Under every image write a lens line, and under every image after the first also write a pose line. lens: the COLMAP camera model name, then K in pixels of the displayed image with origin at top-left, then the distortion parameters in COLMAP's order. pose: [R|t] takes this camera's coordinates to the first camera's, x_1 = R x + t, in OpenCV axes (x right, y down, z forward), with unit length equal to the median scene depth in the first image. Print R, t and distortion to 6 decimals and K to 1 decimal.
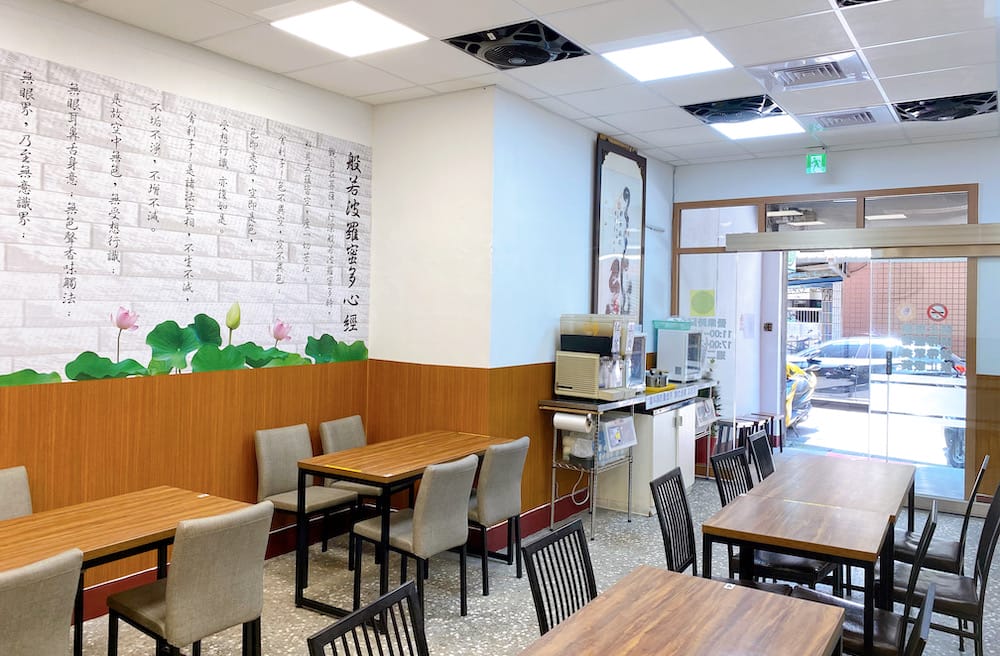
lens RADIAL K [[765.7, 0, 503.1], [0, 765.7, 329.3], [0, 0, 1]] dist [0.043523, -0.006135]
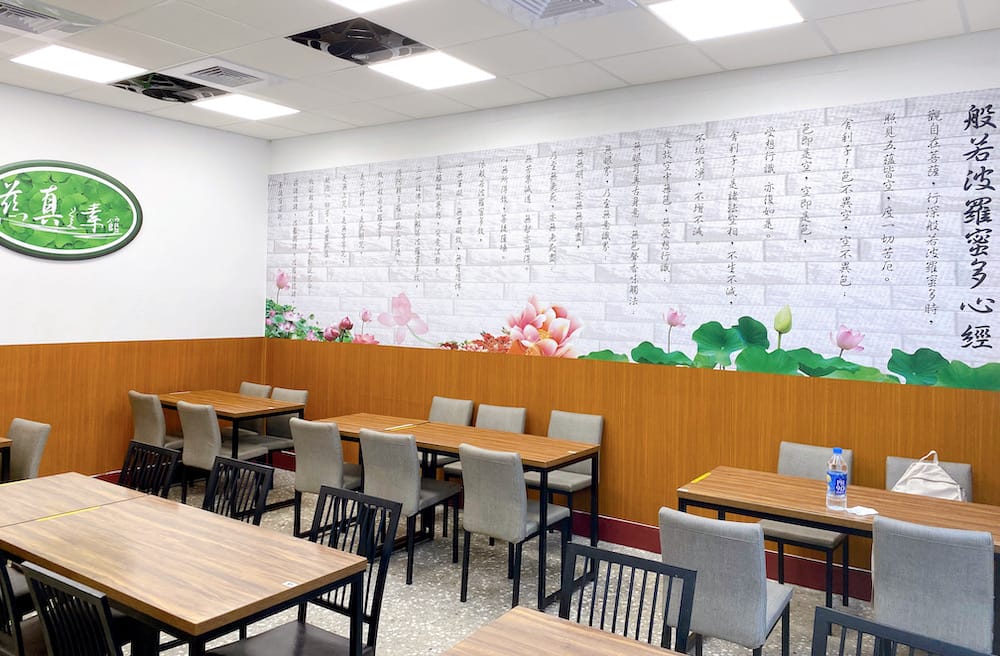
lens RADIAL K [[765.7, 0, 503.7], [0, 765.7, 322.8], [0, 0, 1]] dist [0.043523, -0.006135]
pose [[-0.033608, 0.014098, -0.999336, 0.680140], [-0.058605, 0.998152, 0.016052, -0.008828], [0.997715, 0.059106, -0.032720, 0.707306]]
